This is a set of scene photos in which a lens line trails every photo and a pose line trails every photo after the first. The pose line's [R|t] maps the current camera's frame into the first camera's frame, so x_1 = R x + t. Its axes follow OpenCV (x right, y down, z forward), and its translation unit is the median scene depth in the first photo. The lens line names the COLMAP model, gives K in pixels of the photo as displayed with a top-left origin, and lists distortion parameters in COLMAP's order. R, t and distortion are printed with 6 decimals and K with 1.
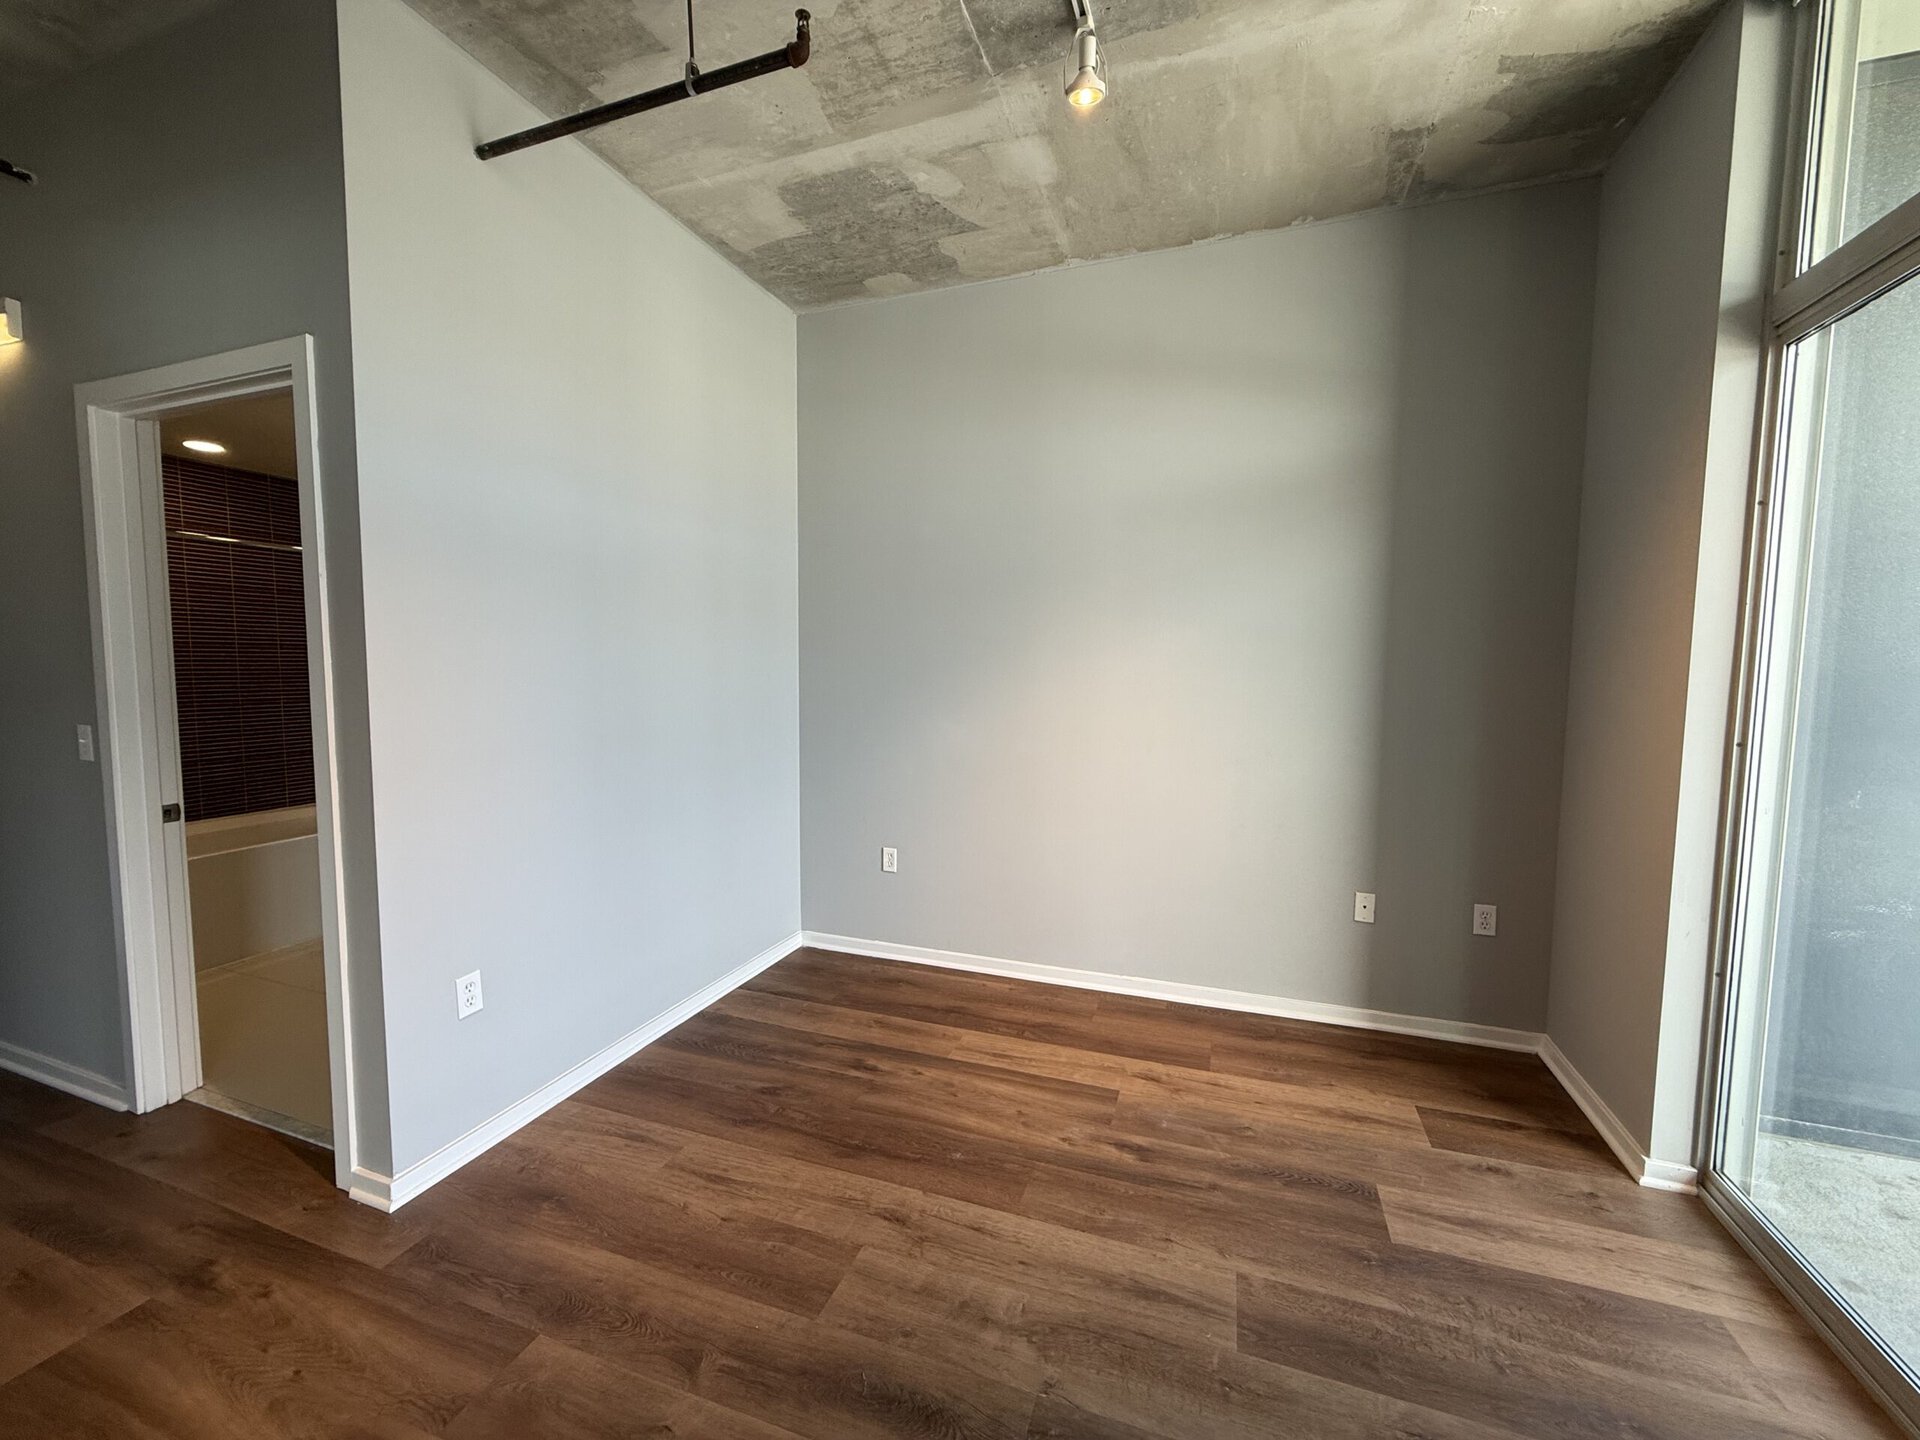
lens RADIAL K [[764.3, 0, 955.1], [0, 764.3, 721.2], [0, 0, 1]] dist [0.000721, 0.000189]
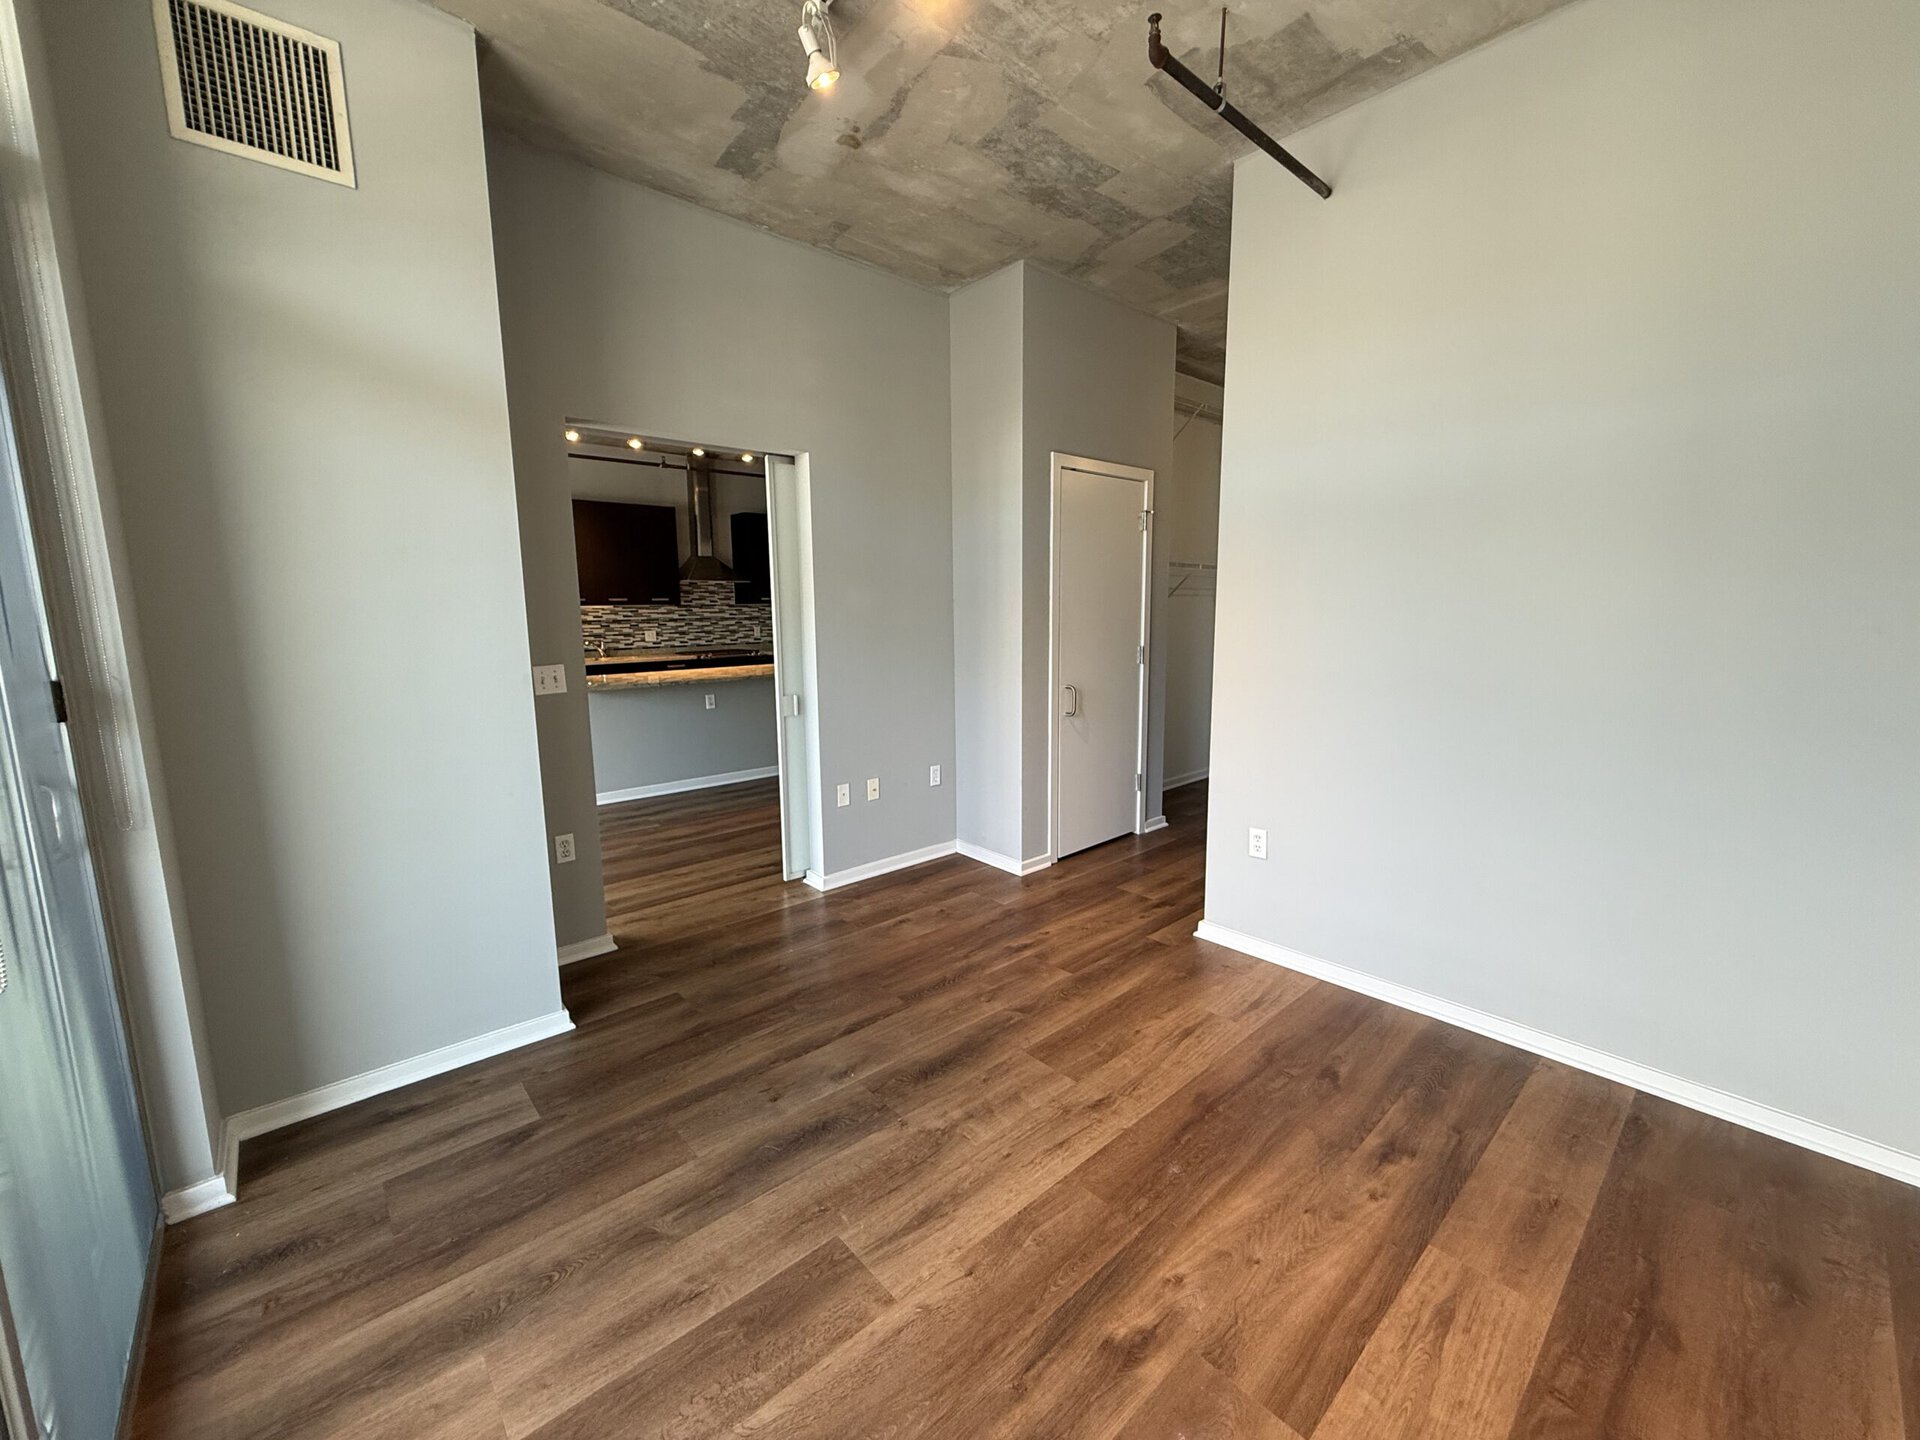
lens RADIAL K [[764.3, 0, 957.6], [0, 764.3, 722.1], [0, 0, 1]] dist [0.000721, 0.000189]
pose [[-0.469177, 0.130985, -0.873336, 0.988319], [-0.061235, 0.981733, 0.180140, -0.099593], [0.880978, 0.137996, -0.452586, 1.325538]]
